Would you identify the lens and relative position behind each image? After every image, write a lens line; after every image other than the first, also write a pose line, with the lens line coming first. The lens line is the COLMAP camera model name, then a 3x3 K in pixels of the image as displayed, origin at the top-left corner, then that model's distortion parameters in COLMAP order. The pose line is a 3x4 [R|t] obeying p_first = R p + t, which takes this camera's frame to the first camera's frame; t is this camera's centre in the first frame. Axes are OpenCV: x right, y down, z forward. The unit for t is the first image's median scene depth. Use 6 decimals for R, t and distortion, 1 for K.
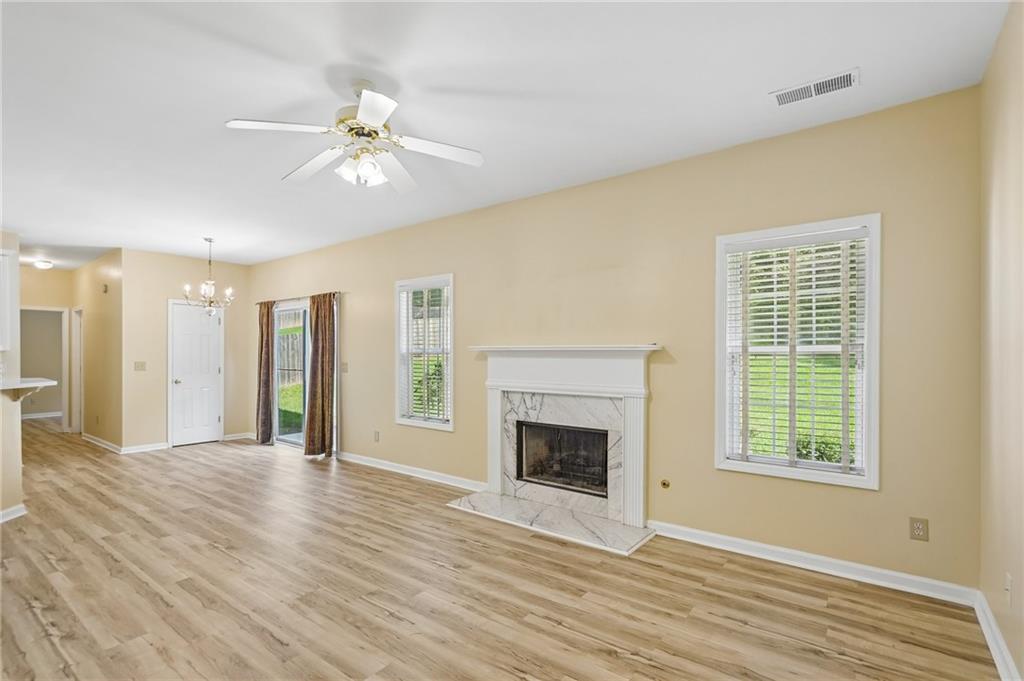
lens RADIAL K [[482.6, 0, 512.4], [0, 482.6, 353.5], [0, 0, 1]] dist [-0.002874, 0.001287]
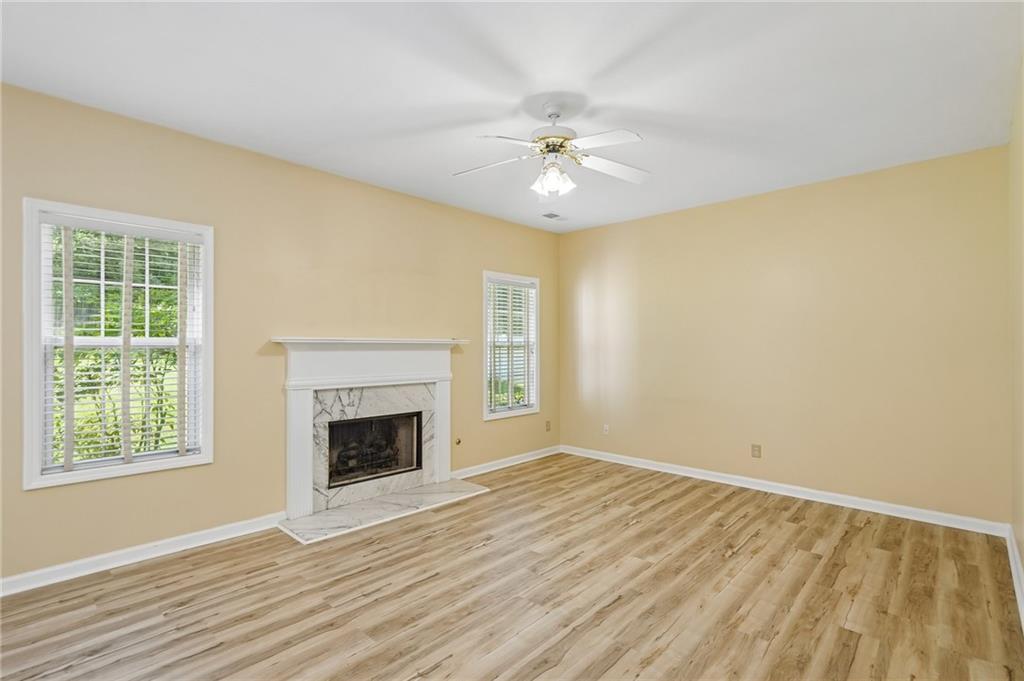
lens RADIAL K [[482.6, 0, 512.4], [0, 482.6, 353.5], [0, 0, 1]] dist [-0.002874, 0.001287]
pose [[0.104145, -0.016927, 0.994418, -0.874898], [-0.000333, 0.999855, 0.017055, -0.001768], [-0.994562, -0.002107, 0.104124, 0.605175]]
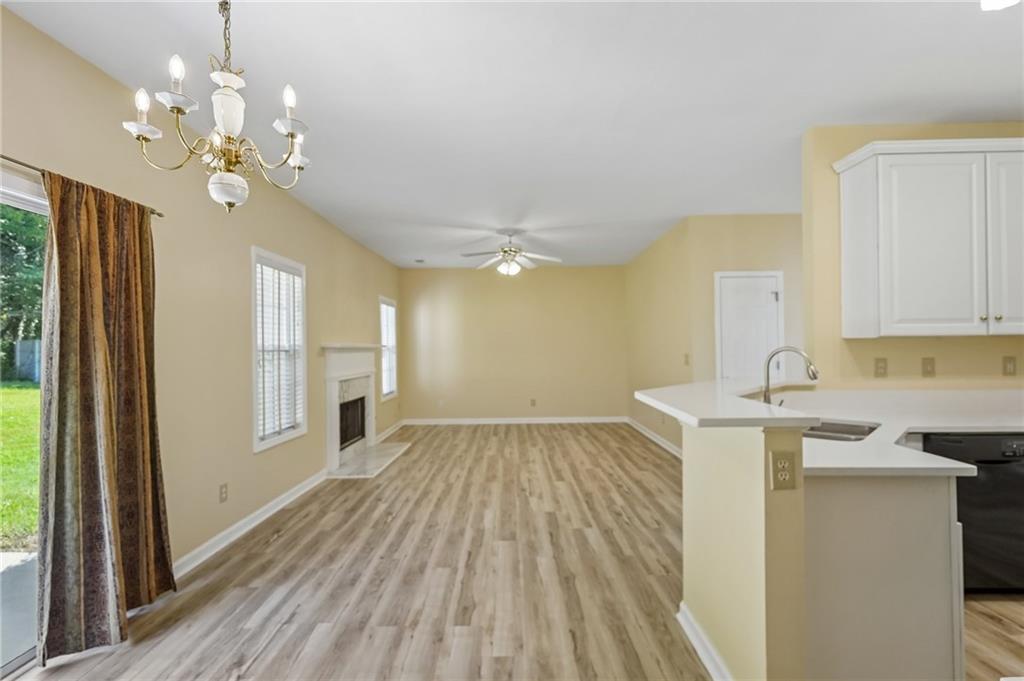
lens RADIAL K [[477.0, 0, 512.0], [0, 477.0, 340.5], [0, 0, 1]] dist [0.001131, 0.000991]
pose [[-0.601587, 0.020594, 0.798542, -1.314220], [0.013222, 0.999787, -0.015823, 0.001029], [-0.798698, 0.001040, -0.601731, 1.462585]]
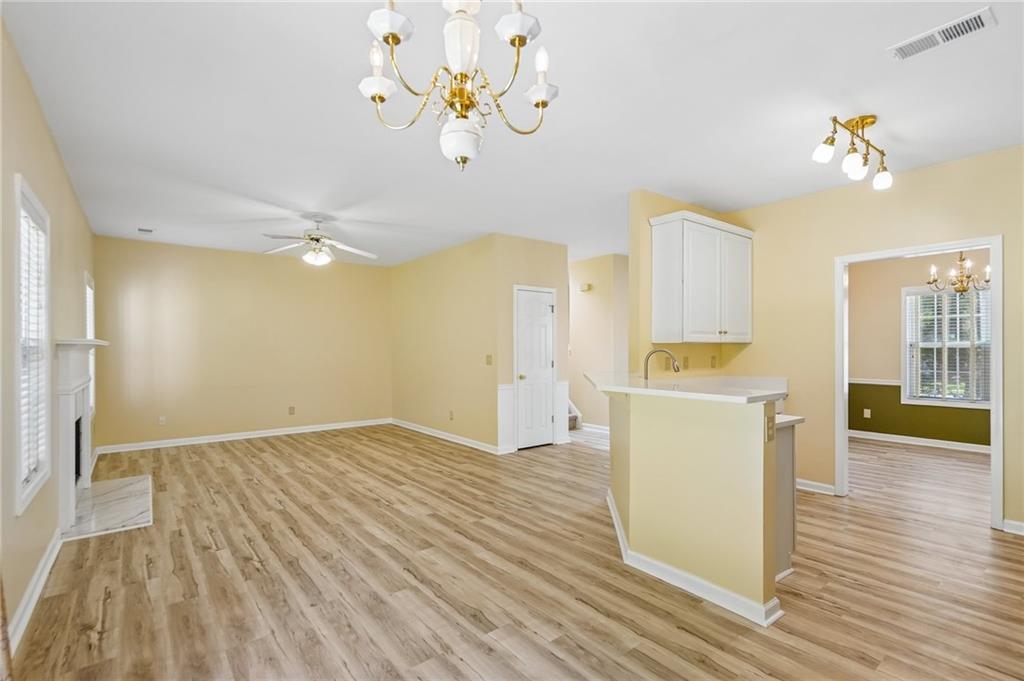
lens RADIAL K [[473.6, 0, 510.5], [0, 473.6, 346.3], [0, 0, 1]] dist [-0.008675, 0.005492]
pose [[-0.968207, 0.004387, 0.250112, -0.987360], [0.003561, 0.999987, -0.003754, 0.002441], [-0.250125, -0.002744, -0.968210, 1.688570]]
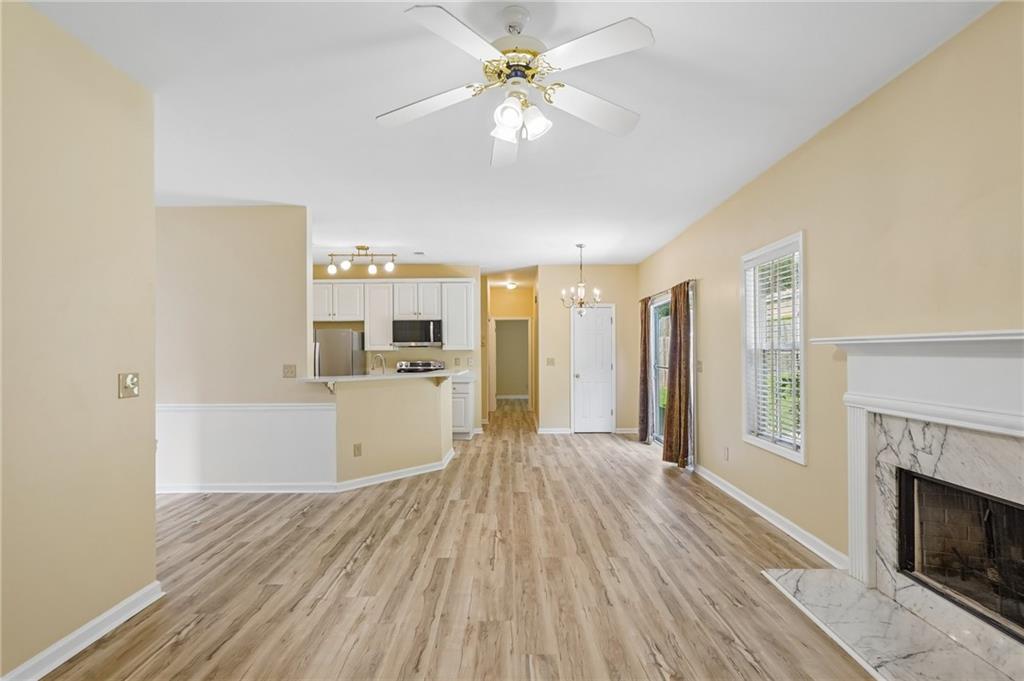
lens RADIAL K [[482.6, 0, 512.4], [0, 482.6, 353.5], [0, 0, 1]] dist [-0.002874, 0.001287]
pose [[0.604376, -0.001855, -0.796697, 0.196763], [0.007478, 0.999966, 0.003345, 0.000551], [0.796664, -0.007980, 0.604370, 0.316832]]
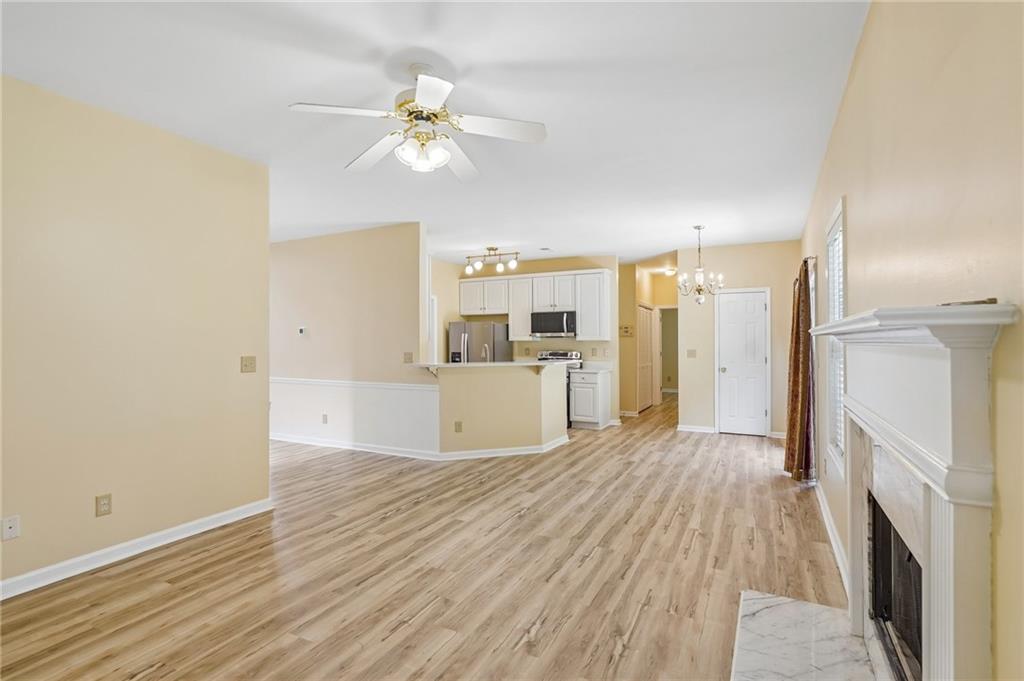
lens RADIAL K [[497.8, 0, 508.2], [0, 497.8, 342.0], [0, 0, 1]] dist [-0.002999, 0.000019]
pose [[0.173554, -0.002271, -0.984822, 0.436493], [0.003218, 0.999993, -0.001739, 0.000055], [0.984819, -0.002868, 0.173560, 0.614376]]
